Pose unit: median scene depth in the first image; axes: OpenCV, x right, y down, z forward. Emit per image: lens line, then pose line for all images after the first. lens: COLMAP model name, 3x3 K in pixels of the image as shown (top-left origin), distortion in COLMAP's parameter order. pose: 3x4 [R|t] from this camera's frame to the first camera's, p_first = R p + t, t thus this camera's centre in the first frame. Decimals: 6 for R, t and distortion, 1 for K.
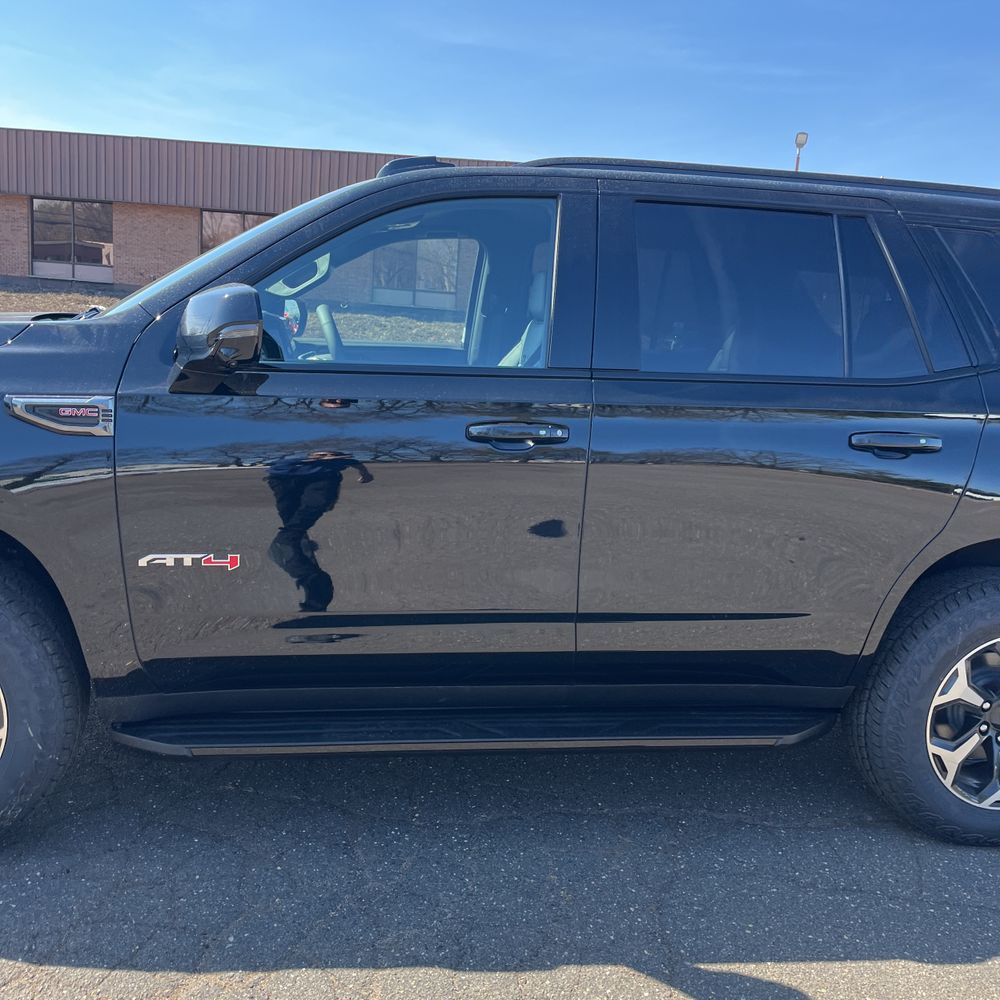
lens RADIAL K [[1014.7, 0, 501.5], [0, 1014.7, 489.0], [0, 0, 1]] dist [0.034371, -0.025553]
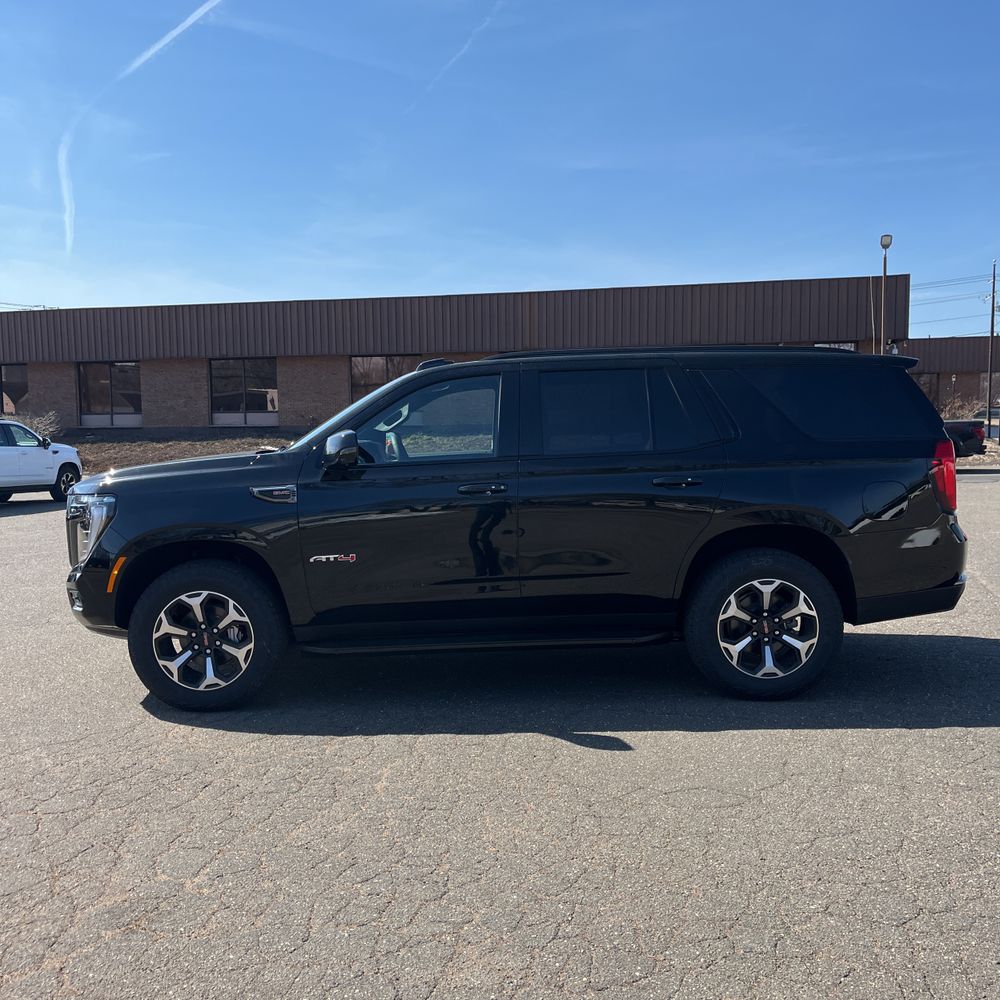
lens RADIAL K [[1038.3, 0, 500.0], [0, 1038.3, 500.0], [0, 0, 1]] dist [0.052829, -0.003247]
pose [[0.985995, -0.070961, -0.150925, 0.327844], [0.055233, 0.992835, -0.105966, 0.172578], [0.157363, 0.096146, 0.982849, -0.955796]]
